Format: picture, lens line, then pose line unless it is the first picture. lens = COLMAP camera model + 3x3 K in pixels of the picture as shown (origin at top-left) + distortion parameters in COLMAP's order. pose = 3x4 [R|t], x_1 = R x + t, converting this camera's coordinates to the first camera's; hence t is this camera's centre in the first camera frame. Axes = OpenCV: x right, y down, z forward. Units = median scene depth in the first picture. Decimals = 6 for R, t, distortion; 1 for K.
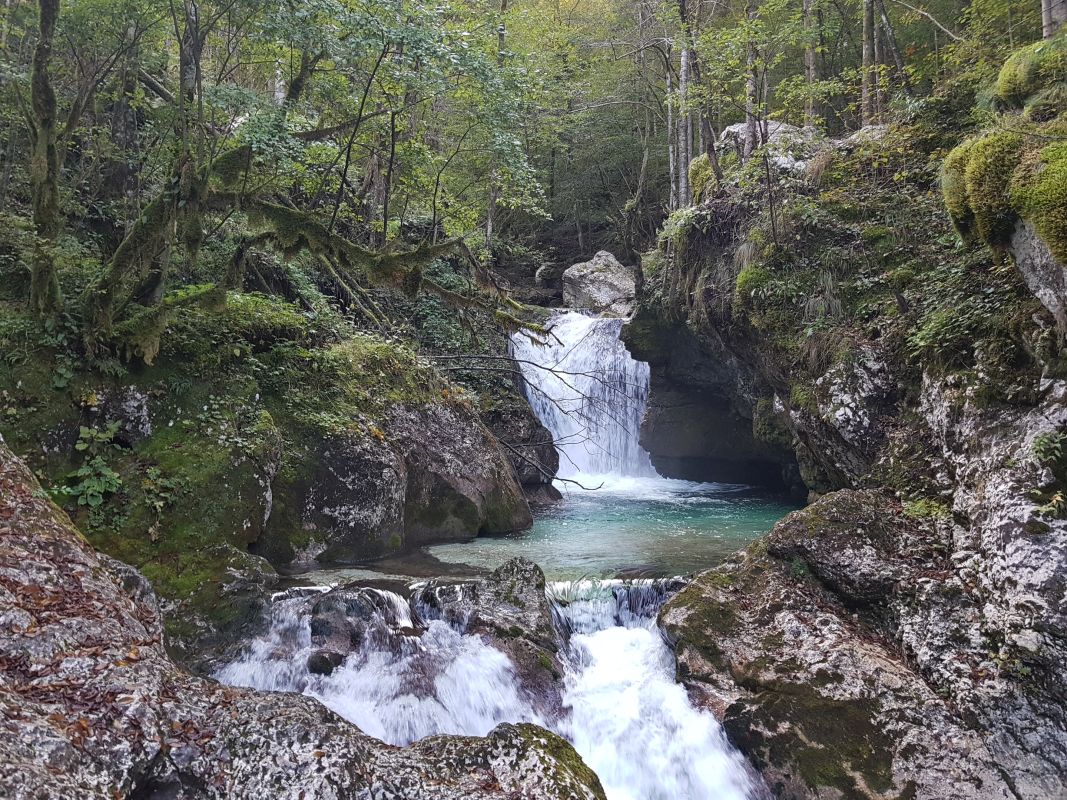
lens RADIAL K [[815.4, 0, 554.4], [0, 815.4, 413.0], [0, 0, 1]] dist [0.005857, 0.001388]
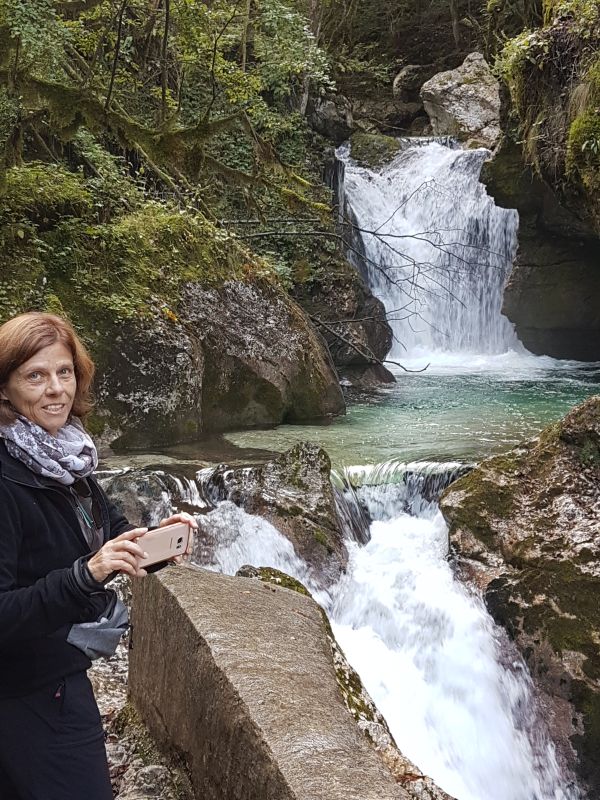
lens RADIAL K [[1083.8, 0, 300.0], [0, 1083.8, 400.0], [0, 0, 1]] dist [0.246137, -0.033438]
pose [[0.991854, -0.004234, -0.127307, 0.122584], [0.019906, 0.992320, 0.122085, -0.038994], [0.125812, -0.123625, 0.984321, -0.318745]]
